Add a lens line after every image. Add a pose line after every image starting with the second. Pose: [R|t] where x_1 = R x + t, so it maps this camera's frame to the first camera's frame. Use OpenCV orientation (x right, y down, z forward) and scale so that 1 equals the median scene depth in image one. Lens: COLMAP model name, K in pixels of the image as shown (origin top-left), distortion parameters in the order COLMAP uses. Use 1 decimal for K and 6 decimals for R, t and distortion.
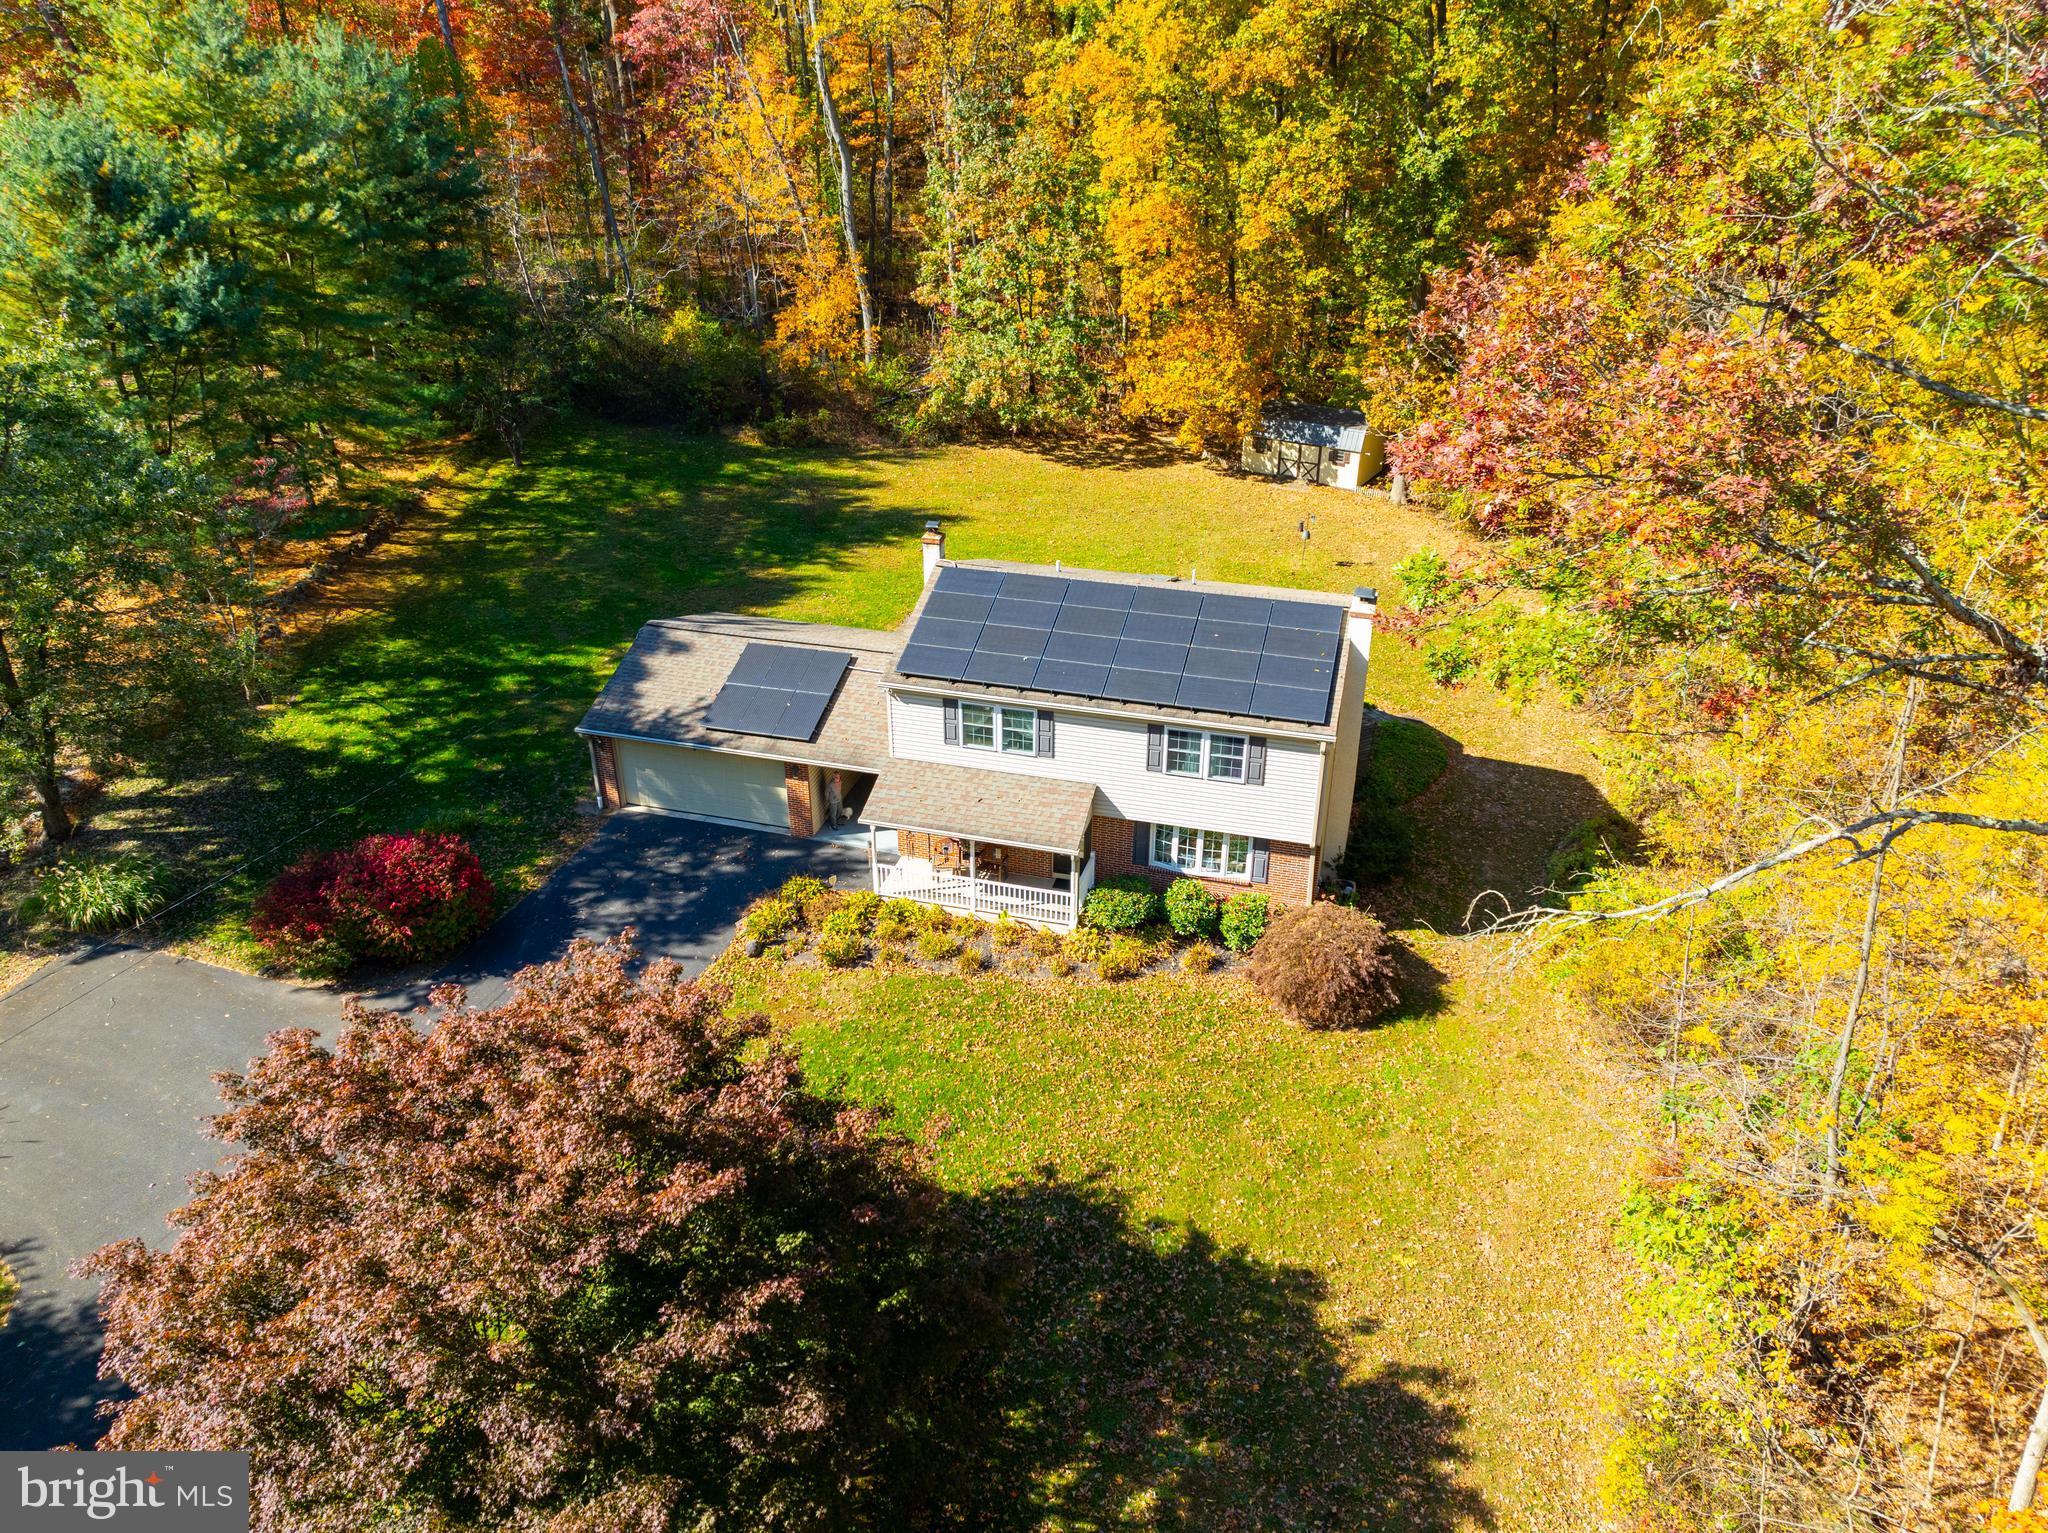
lens RADIAL K [[1443.1, 0, 1038.4], [0, 1443.1, 773.7], [0, 0, 1]] dist [-0.035913, 0.000233]
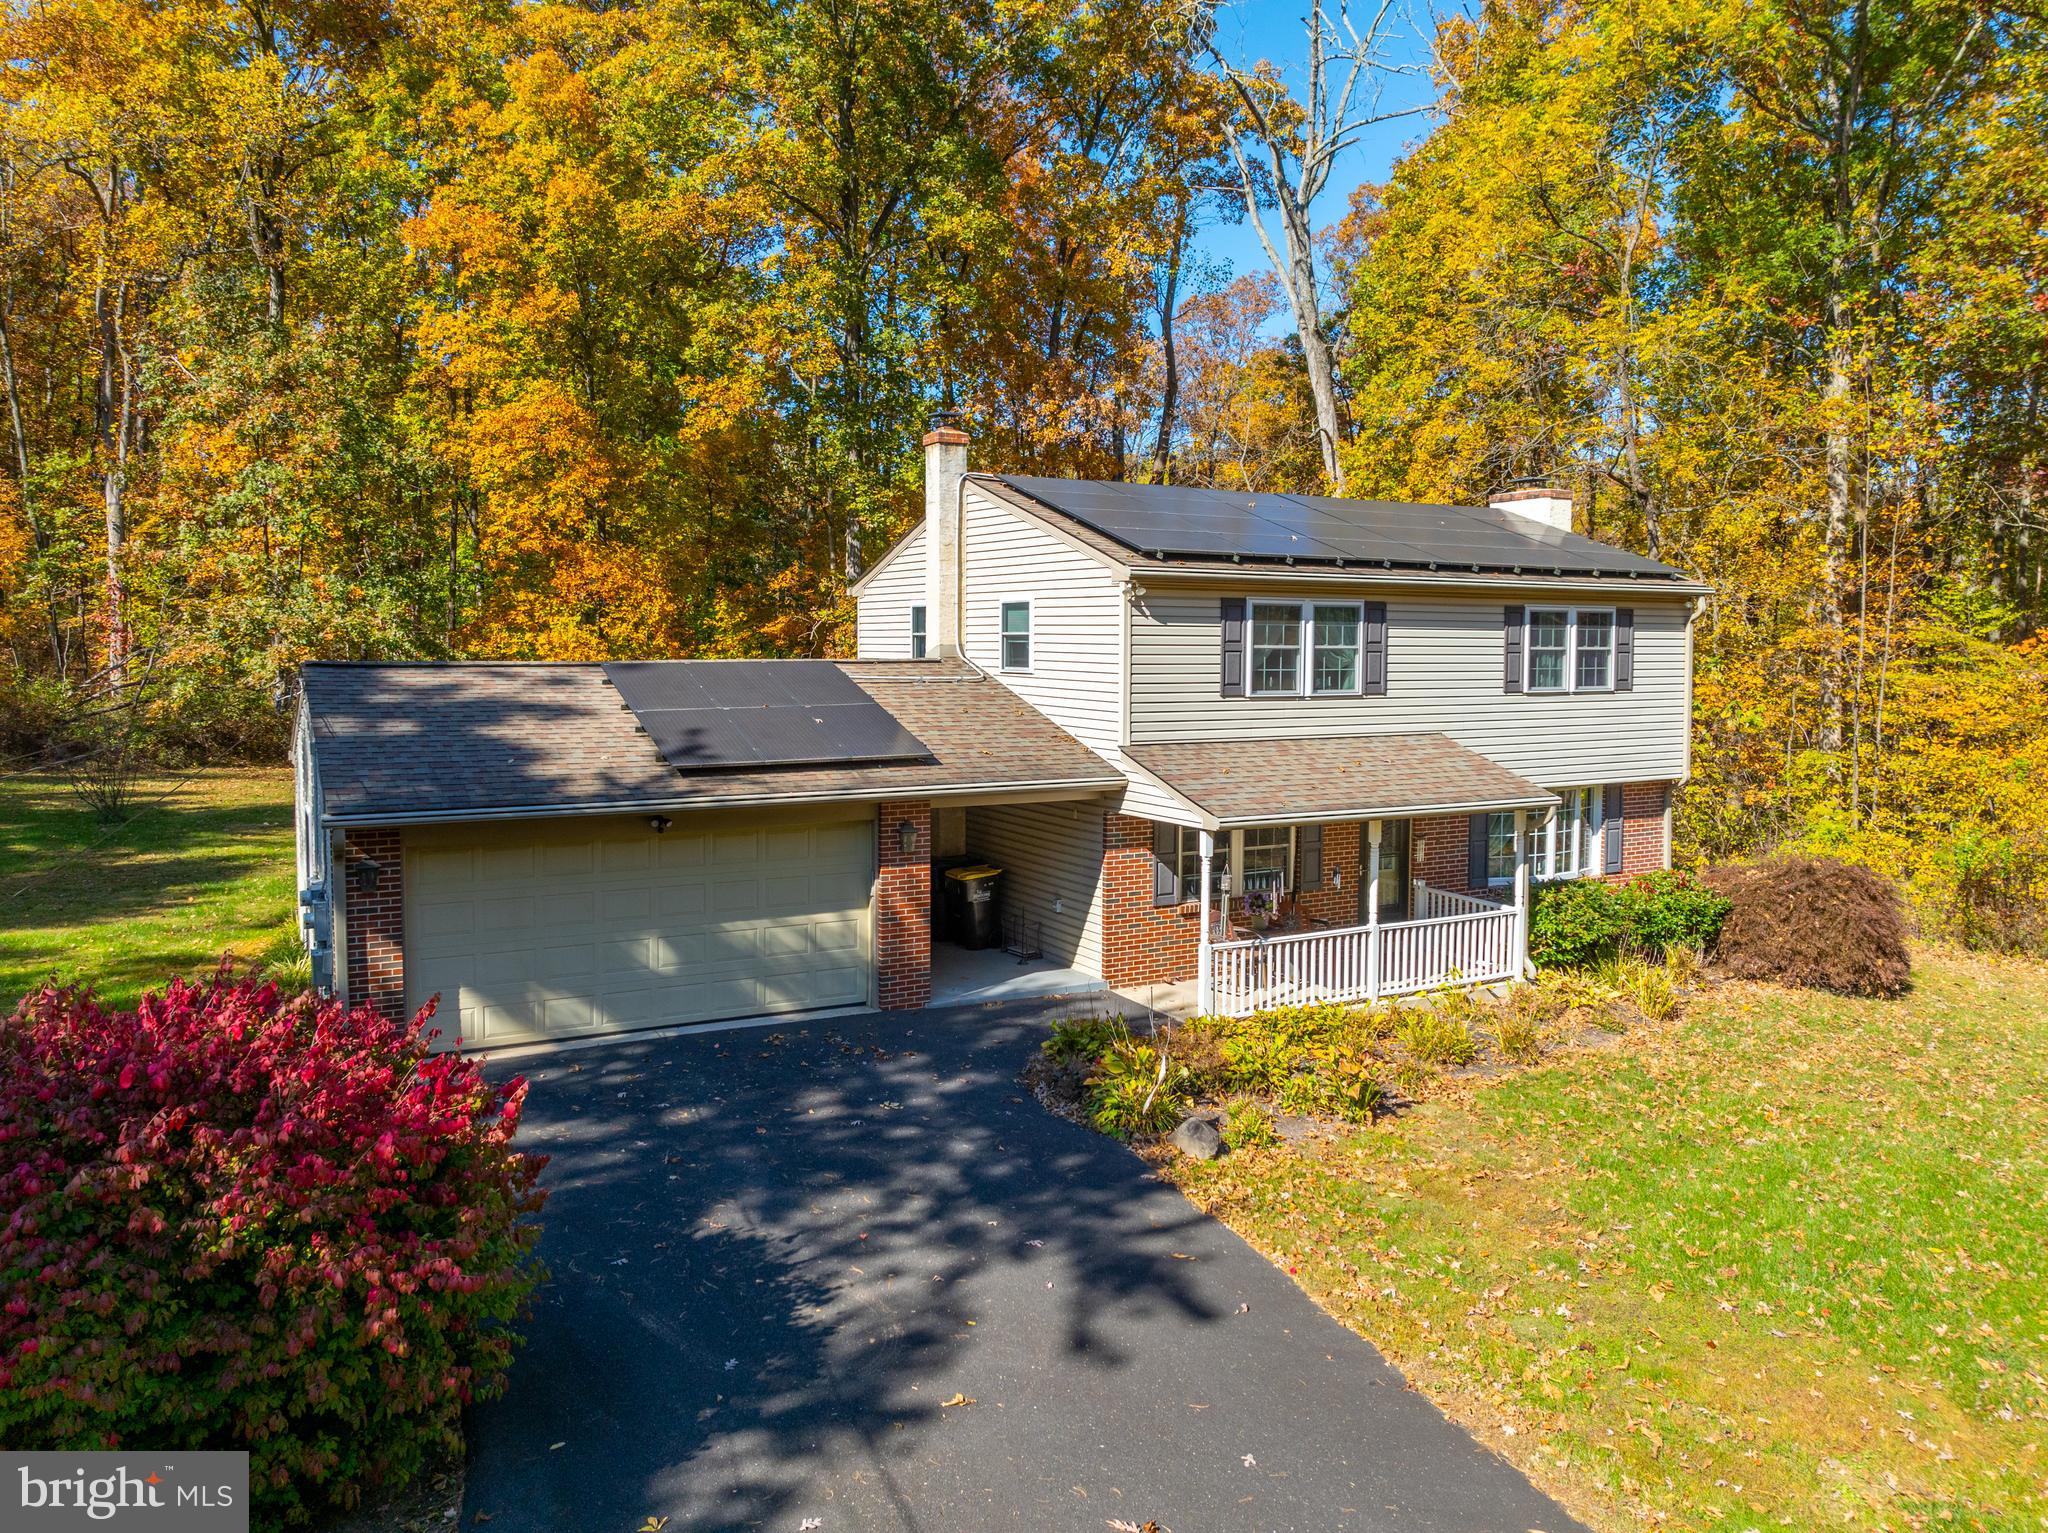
lens RADIAL K [[1443.1, 0, 1012.9], [0, 1443.1, 761.8], [0, 0, 1]] dist [-0.035913, 0.000233]
pose [[0.717209, -0.051214, 0.694973, -0.450876], [0.328887, 0.904114, -0.272784, 0.109788], [-0.614365, 0.424211, 0.665282, 0.675301]]
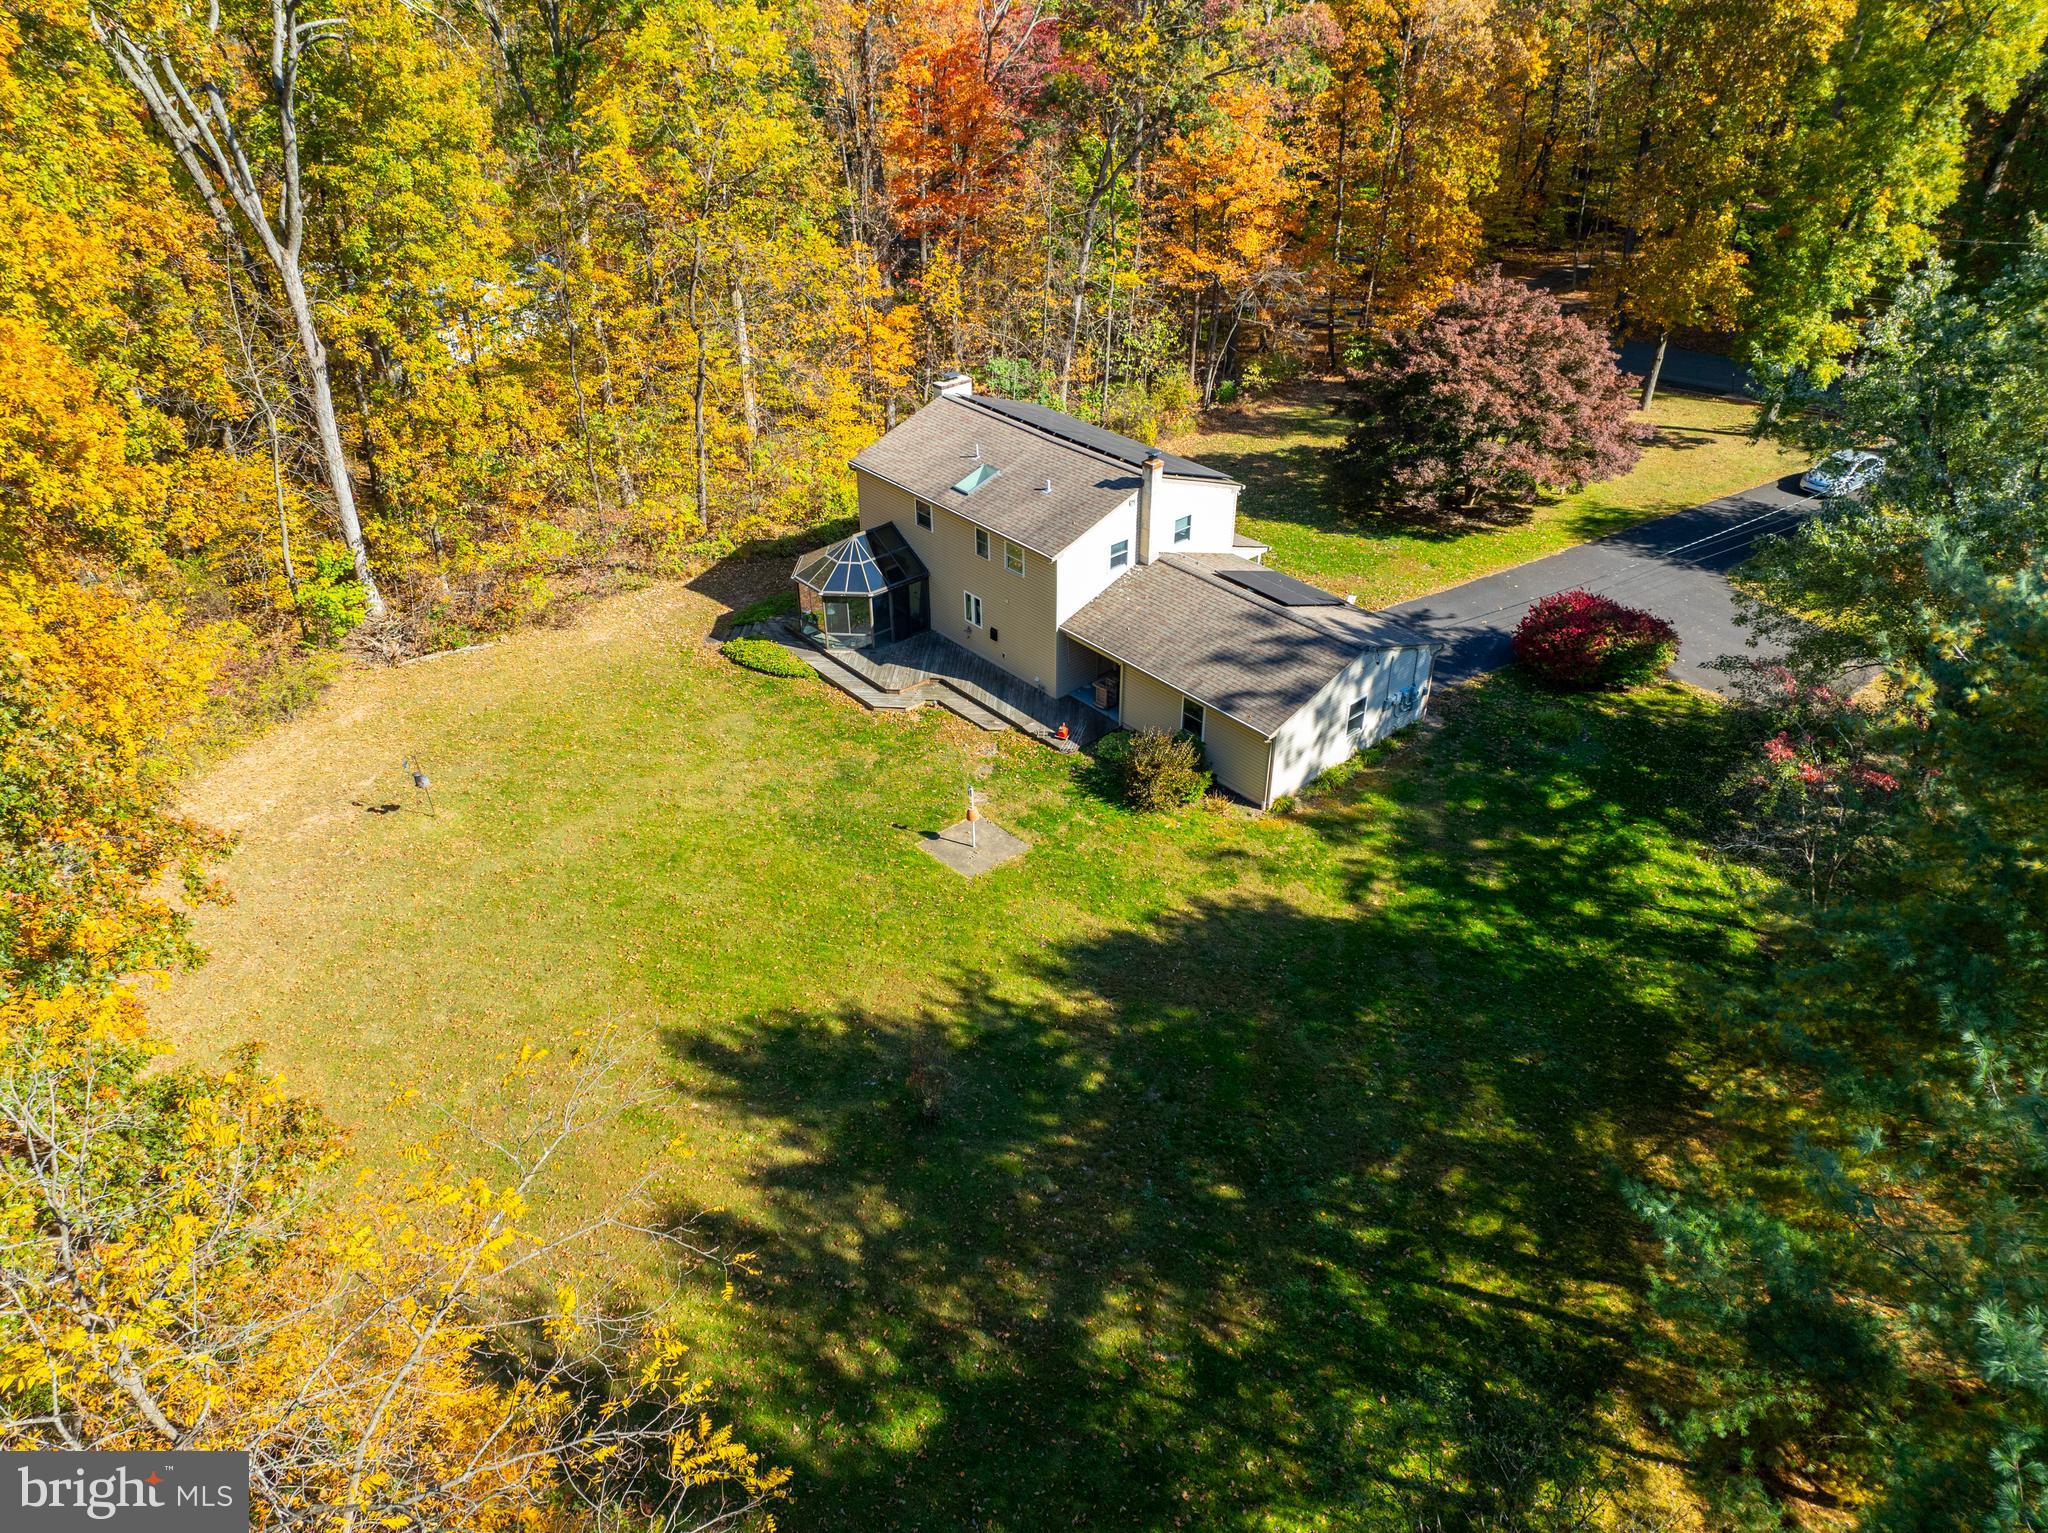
lens RADIAL K [[1443.1, 0, 1030.7], [0, 1443.1, 749.5], [0, 0, 1]] dist [-0.035913, 0.000233]
pose [[-0.832995, -0.295142, 0.467985, -0.635005], [0.263506, 0.532119, 0.804620, -1.049298], [-0.486501, 0.793562, -0.365481, 1.706767]]
